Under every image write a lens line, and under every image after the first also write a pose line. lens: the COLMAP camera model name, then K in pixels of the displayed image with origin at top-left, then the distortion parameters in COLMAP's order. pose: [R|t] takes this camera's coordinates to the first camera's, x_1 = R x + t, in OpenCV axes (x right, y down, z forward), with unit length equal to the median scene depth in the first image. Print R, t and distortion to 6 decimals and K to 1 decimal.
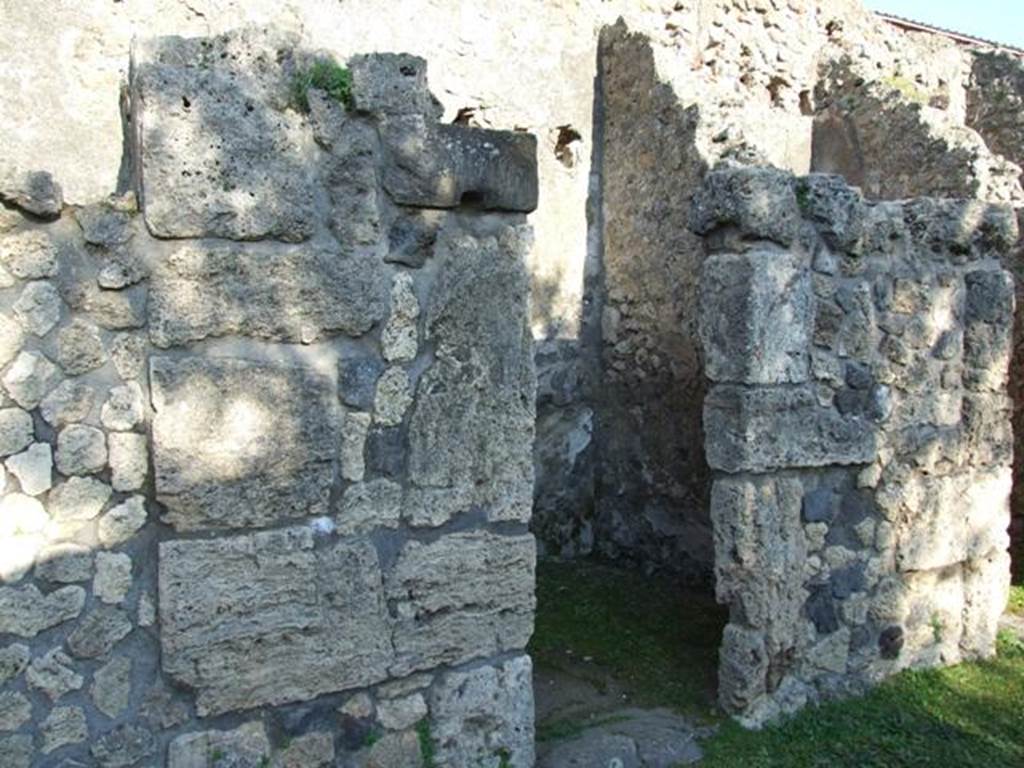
lens RADIAL K [[799.1, 0, 516.4], [0, 799.1, 379.2], [0, 0, 1]] dist [-0.053335, 0.041006]
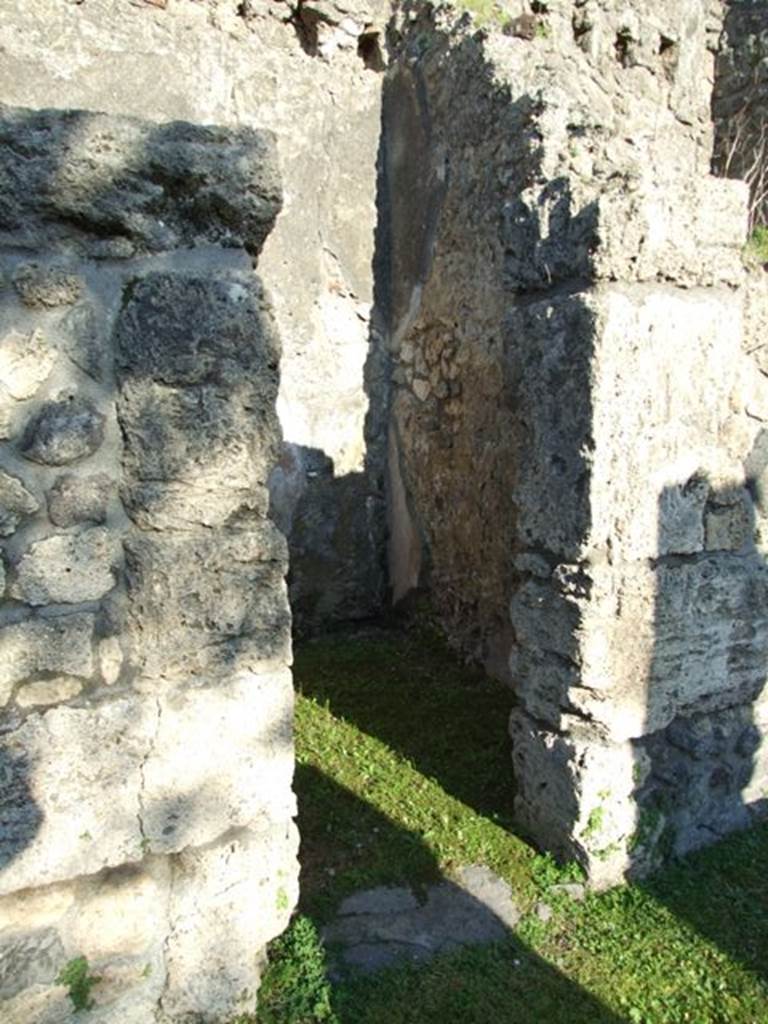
lens RADIAL K [[799.1, 0, 376.2], [0, 799.1, 507.6], [0, 0, 1]] dist [-0.053335, 0.041006]
pose [[0.998362, 0.001348, -0.057192, 0.441063], [0.004060, 0.995532, 0.094339, -0.025020], [0.057064, -0.094417, 0.993896, 0.311866]]
